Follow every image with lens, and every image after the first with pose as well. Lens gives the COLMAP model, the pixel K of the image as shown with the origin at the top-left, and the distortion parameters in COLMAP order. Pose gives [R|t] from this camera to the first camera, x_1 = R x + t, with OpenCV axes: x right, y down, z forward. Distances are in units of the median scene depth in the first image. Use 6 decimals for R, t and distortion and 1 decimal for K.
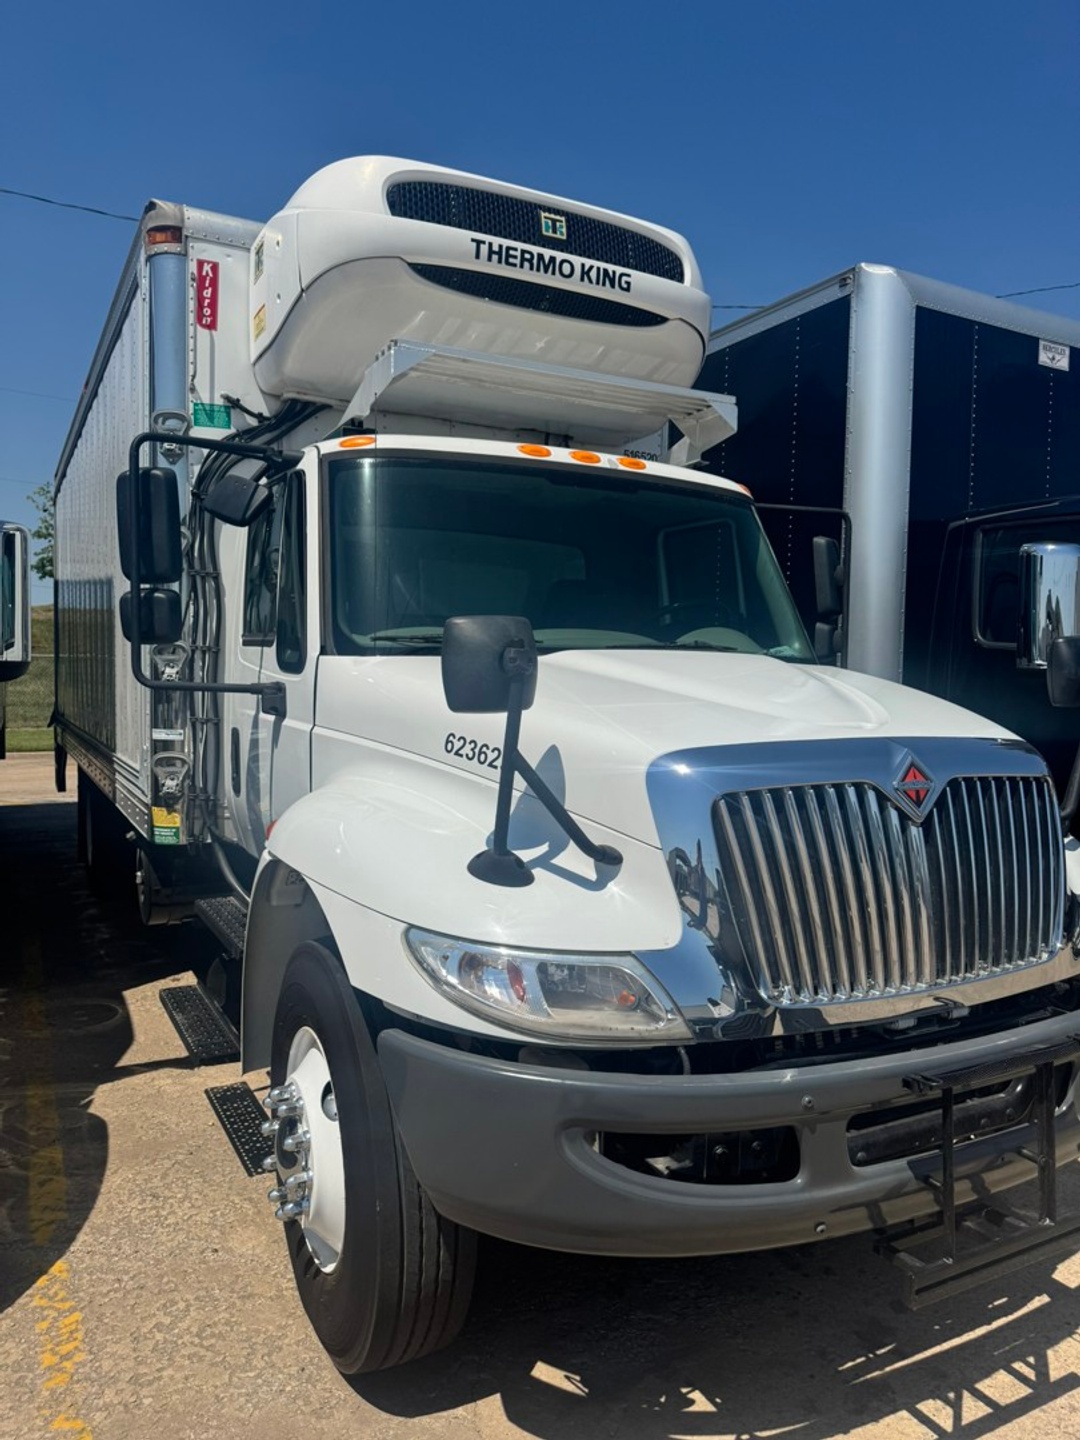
lens RADIAL K [[1016.4, 0, 535.6], [0, 1016.4, 733.9], [0, 0, 1]] dist [0.039954, -0.038580]
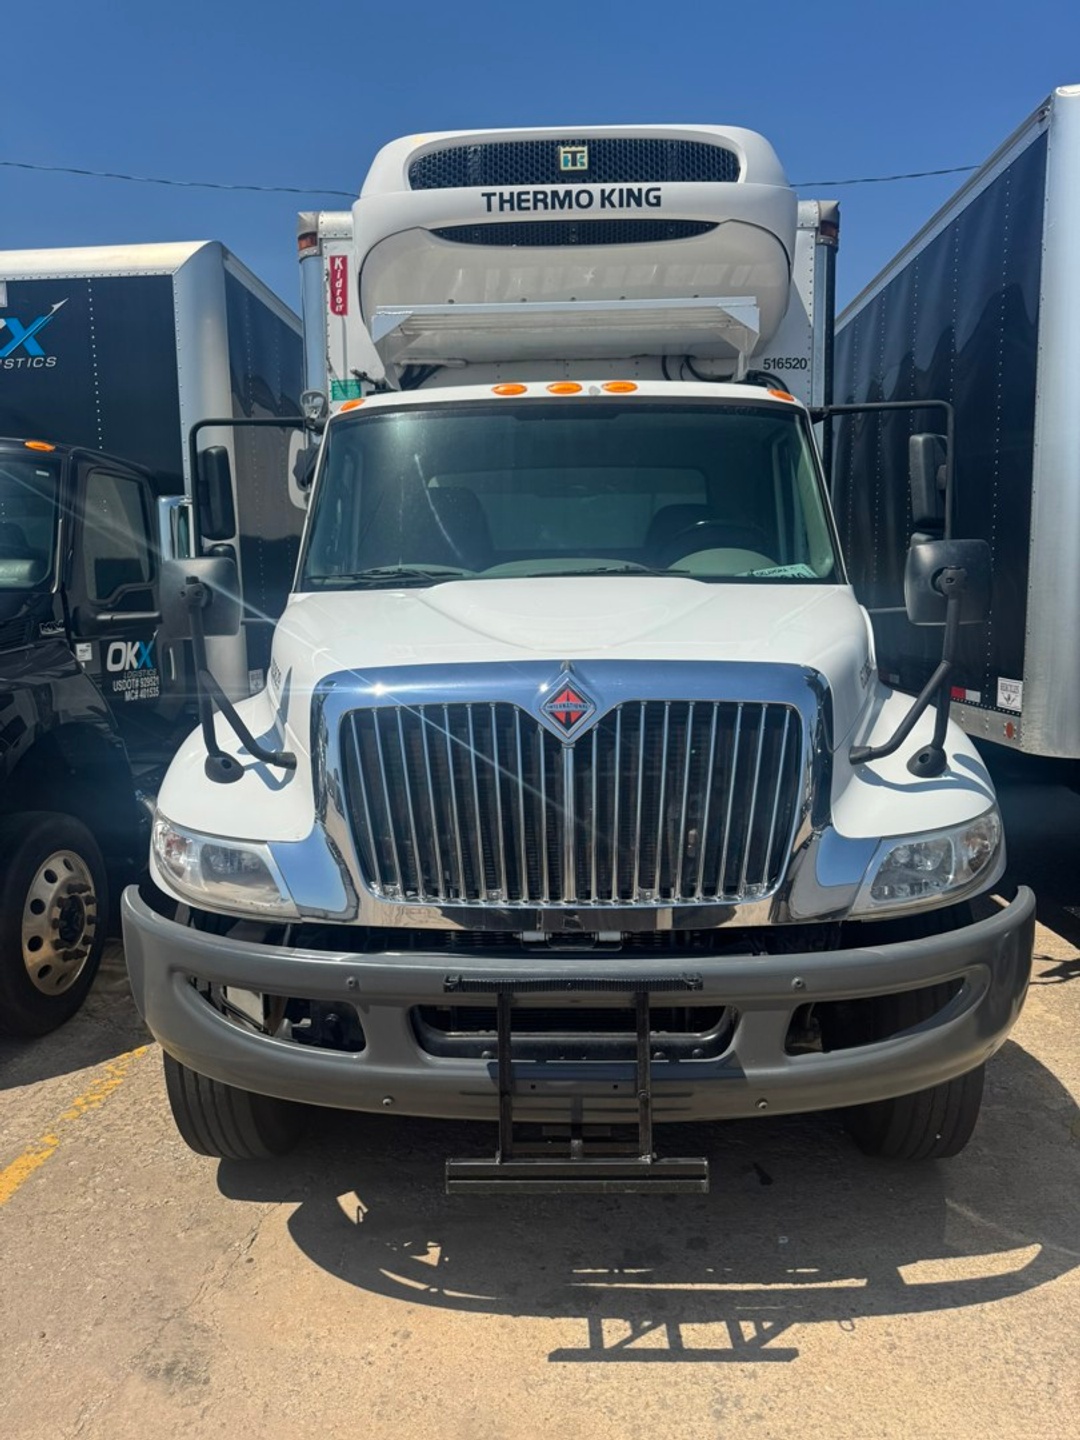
lens RADIAL K [[1016.4, 0, 539.8], [0, 1016.4, 717.1], [0, 0, 1]] dist [0.039954, -0.038580]
pose [[0.871325, 0.027359, -0.489943, 0.539179], [-0.001688, 0.998606, 0.052761, 0.004719], [0.490703, -0.045145, 0.870156, 0.077687]]
